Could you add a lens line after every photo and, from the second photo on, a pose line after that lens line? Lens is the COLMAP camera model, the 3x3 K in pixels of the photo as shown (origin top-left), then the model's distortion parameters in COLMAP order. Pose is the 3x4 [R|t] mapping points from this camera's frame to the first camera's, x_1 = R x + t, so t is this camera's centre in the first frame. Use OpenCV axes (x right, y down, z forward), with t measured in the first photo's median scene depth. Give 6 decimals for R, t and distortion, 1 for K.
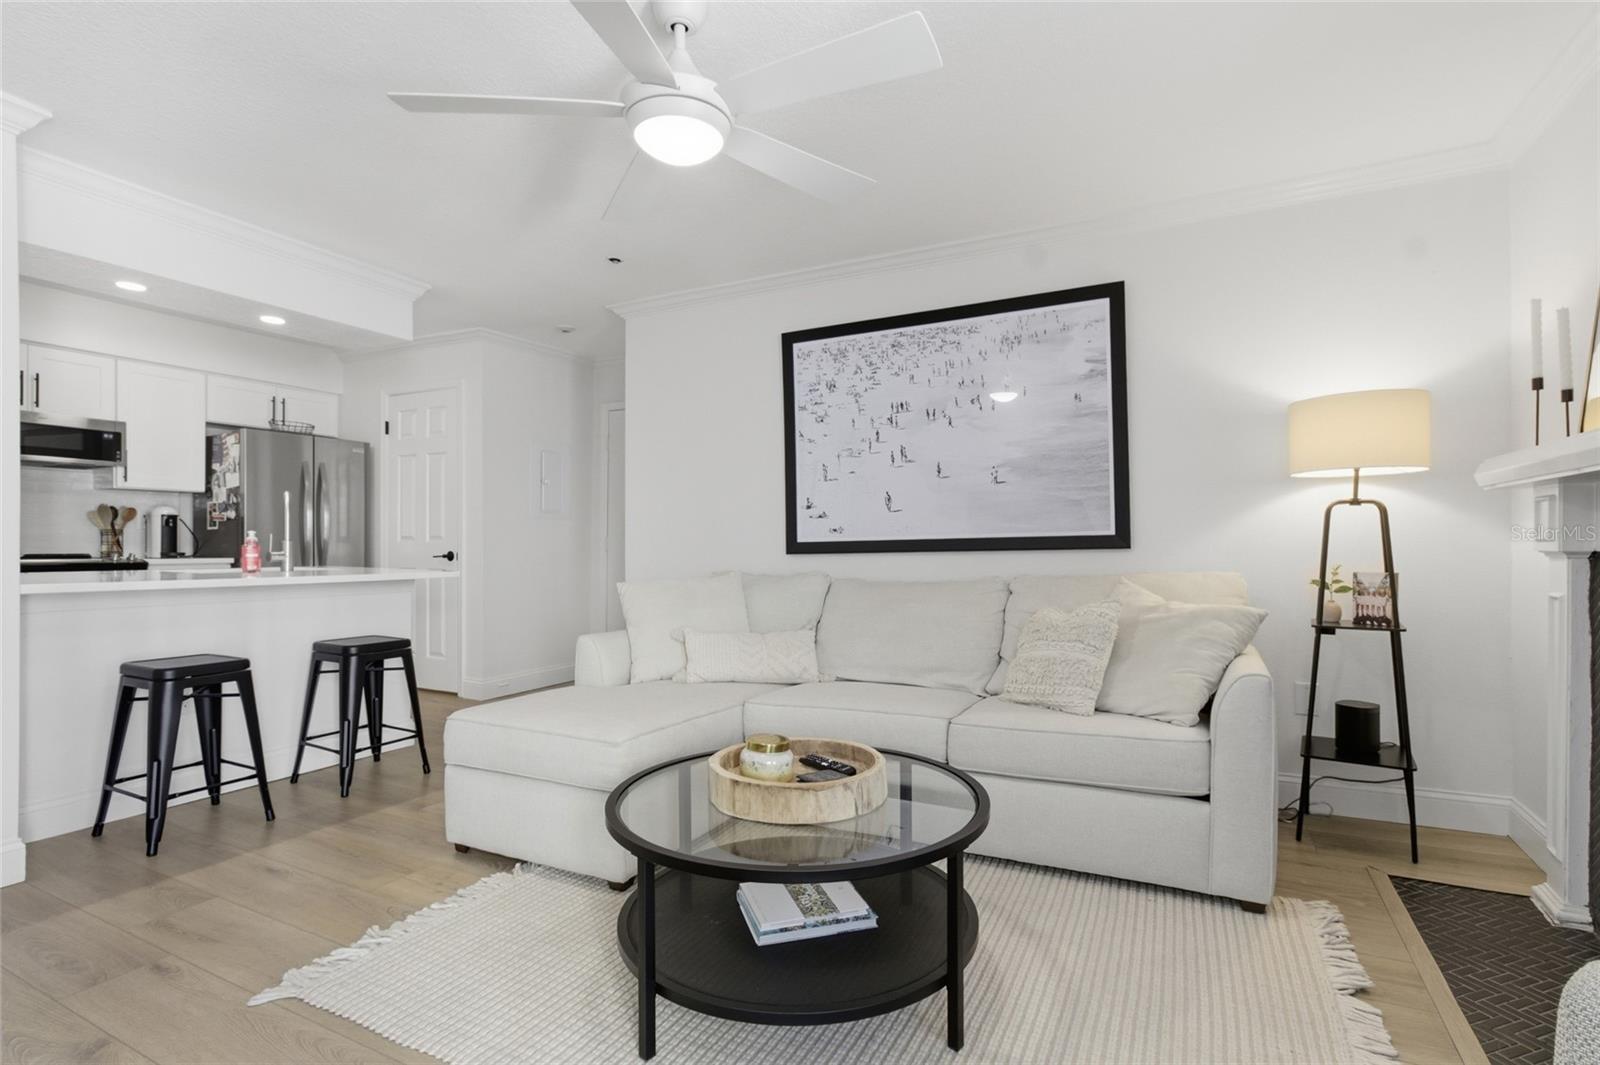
lens RADIAL K [[764.8, 0, 800.4], [0, 764.8, 539.3], [0, 0, 1]] dist [-0.022241, 0.006430]
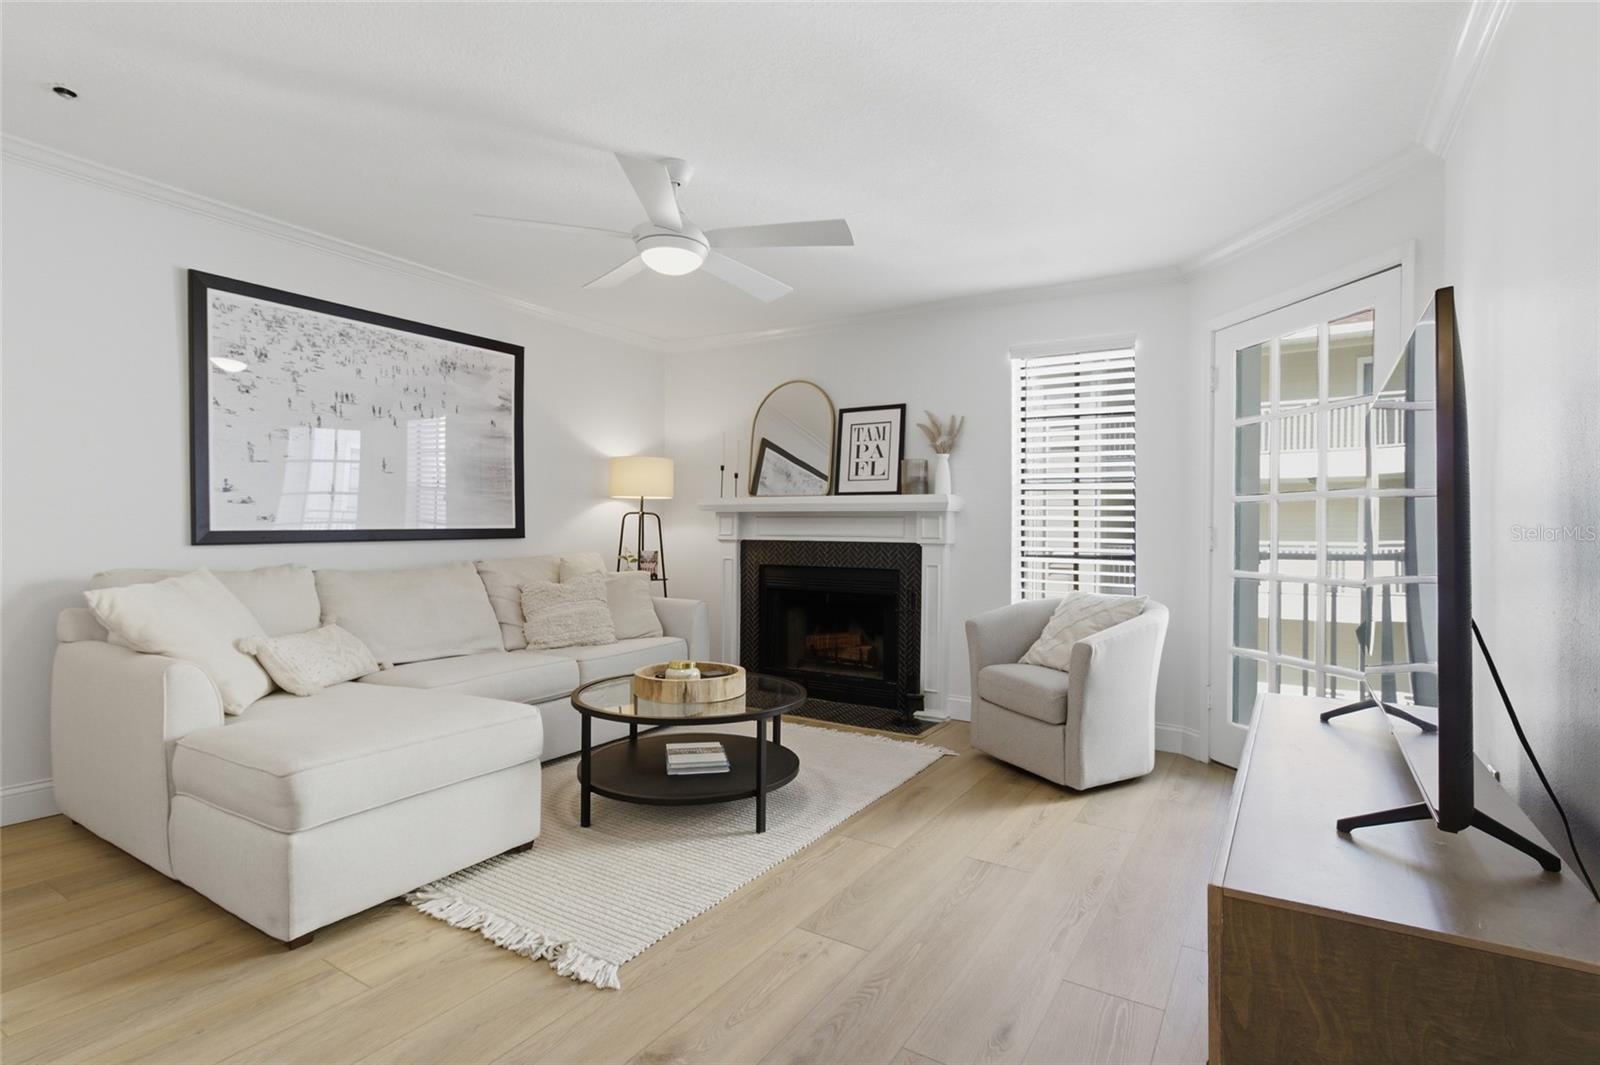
lens RADIAL K [[764.8, 0, 799.6], [0, 764.8, 533.5], [0, 0, 1]] dist [-0.022241, 0.006430]
pose [[0.101432, -0.000393, 0.994842, -0.829160], [-0.018659, 0.999823, 0.002297, -0.008061], [-0.994668, -0.018796, 0.101406, 0.312864]]
